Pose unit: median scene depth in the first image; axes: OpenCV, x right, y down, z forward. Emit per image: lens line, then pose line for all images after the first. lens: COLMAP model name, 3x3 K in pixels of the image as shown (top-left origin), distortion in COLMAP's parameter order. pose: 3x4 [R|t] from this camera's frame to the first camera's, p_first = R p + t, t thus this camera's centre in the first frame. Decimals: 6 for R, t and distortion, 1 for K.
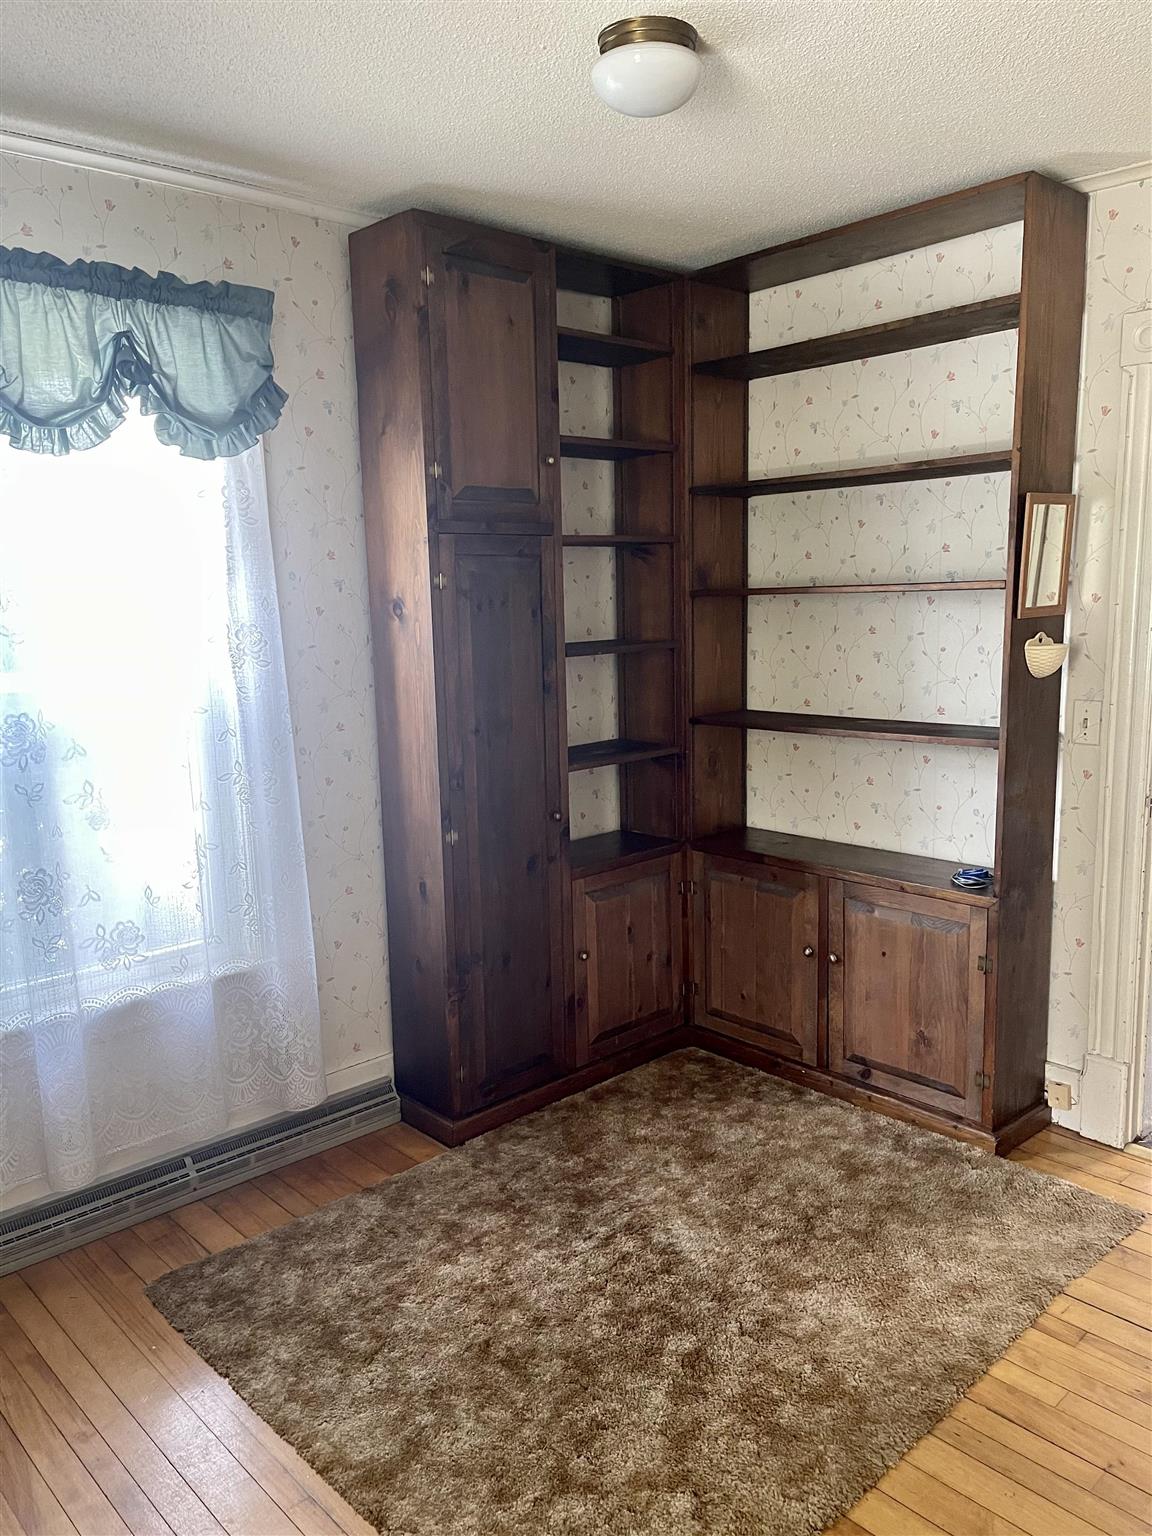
lens RADIAL K [[1140.4, 0, 576.0], [0, 1140.4, 768.0], [0, 0, 1]] dist [0.057398, -0.074926]
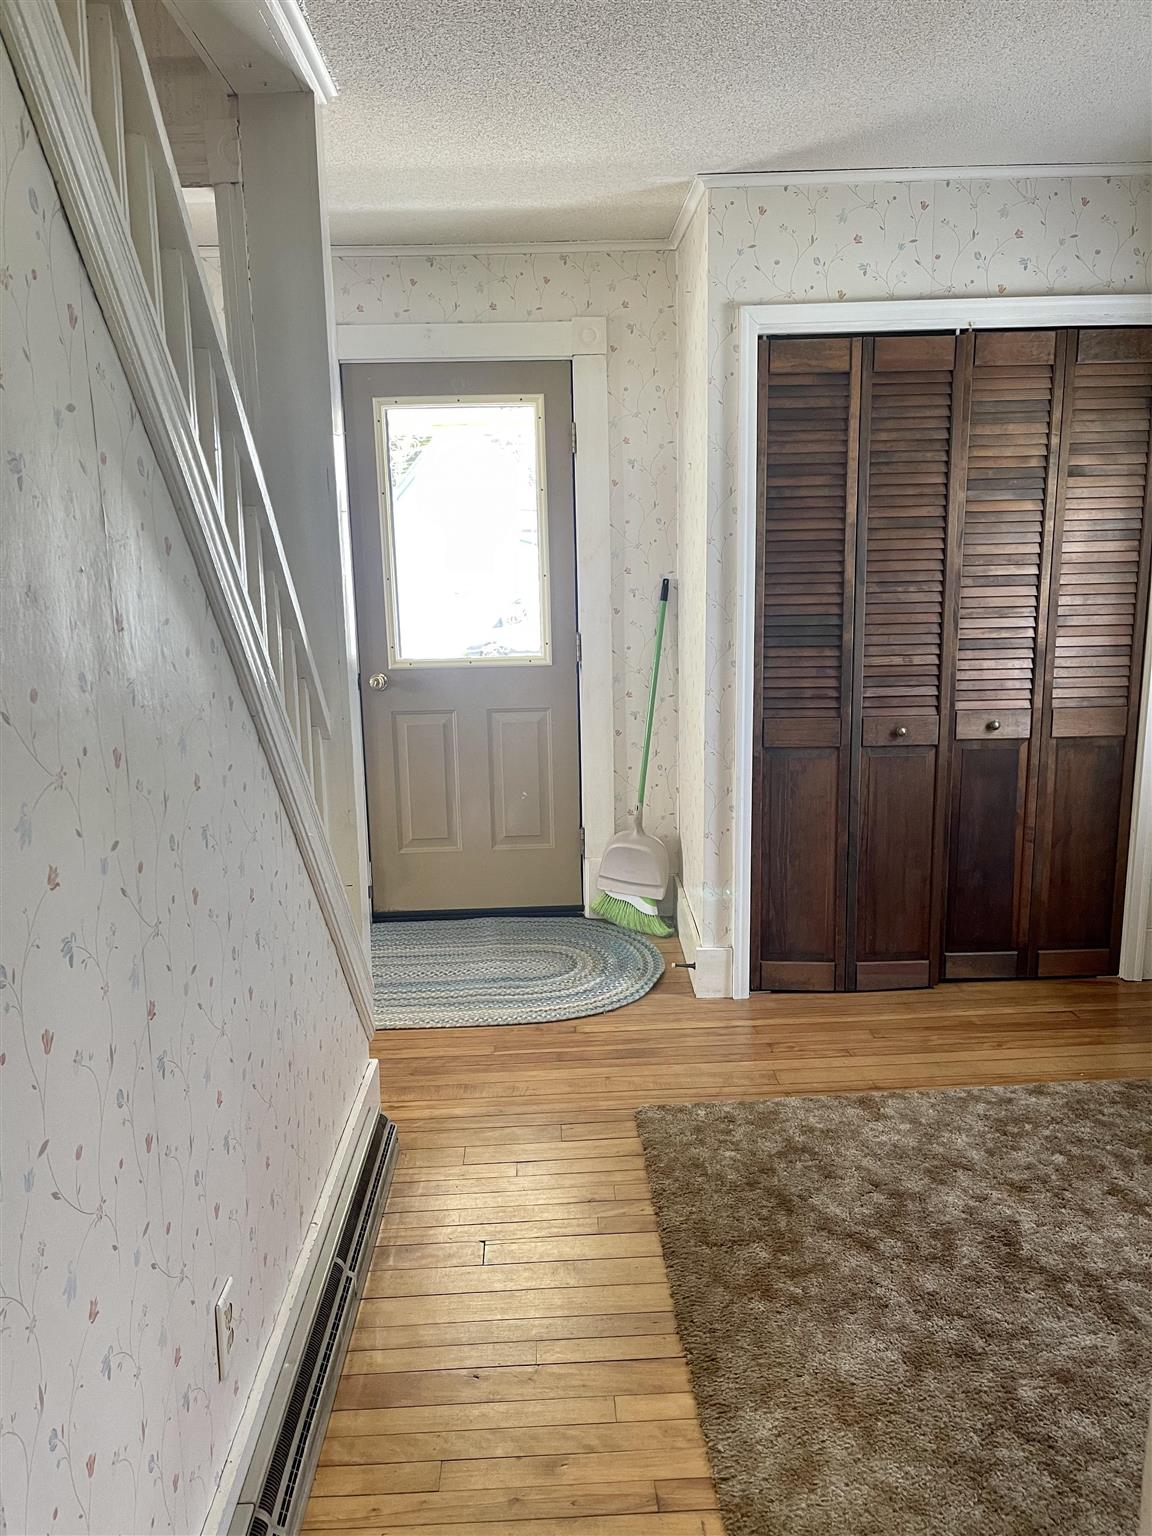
lens RADIAL K [[1140.4, 0, 576.0], [0, 1140.4, 768.0], [0, 0, 1]] dist [0.057398, -0.074926]
pose [[-0.640839, 0.188766, -0.744106, 0.974856], [-0.093578, 0.942860, 0.319778, -0.206926], [0.761951, 0.274558, -0.586557, 1.306736]]
